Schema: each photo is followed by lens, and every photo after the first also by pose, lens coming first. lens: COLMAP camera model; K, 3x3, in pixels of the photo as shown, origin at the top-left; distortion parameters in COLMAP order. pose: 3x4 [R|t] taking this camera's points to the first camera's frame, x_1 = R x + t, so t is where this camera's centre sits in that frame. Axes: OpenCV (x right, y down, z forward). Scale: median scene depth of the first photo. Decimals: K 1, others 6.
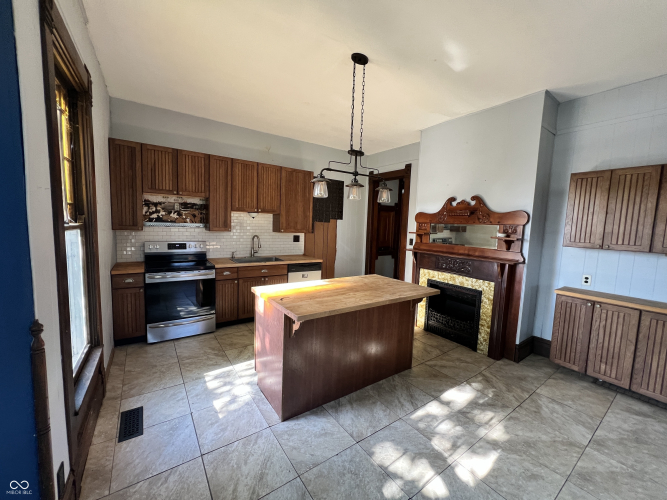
lens RADIAL K [[265.6, 0, 331.1], [0, 265.6, 249.0], [0, 0, 1]] dist [0.000499, -0.000056]
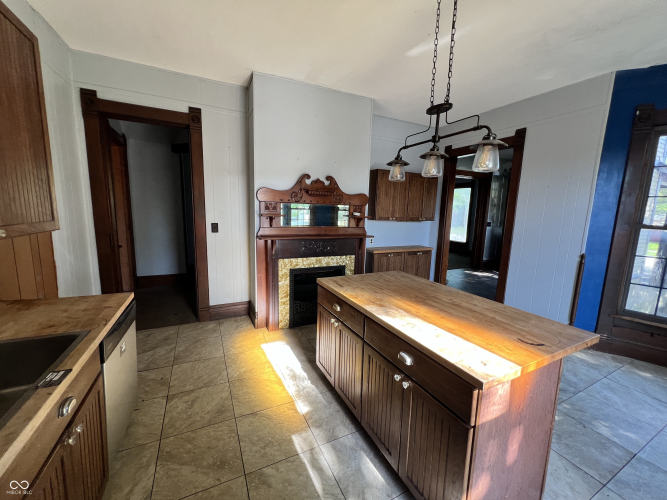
lens RADIAL K [[265.6, 0, 331.1], [0, 265.6, 249.0], [0, 0, 1]] dist [0.000499, -0.000056]
pose [[0.153977, -0.175100, 0.972436, -0.504421], [0.074566, 0.983425, 0.165272, -0.095987], [-0.985257, 0.047063, 0.164482, 0.862542]]
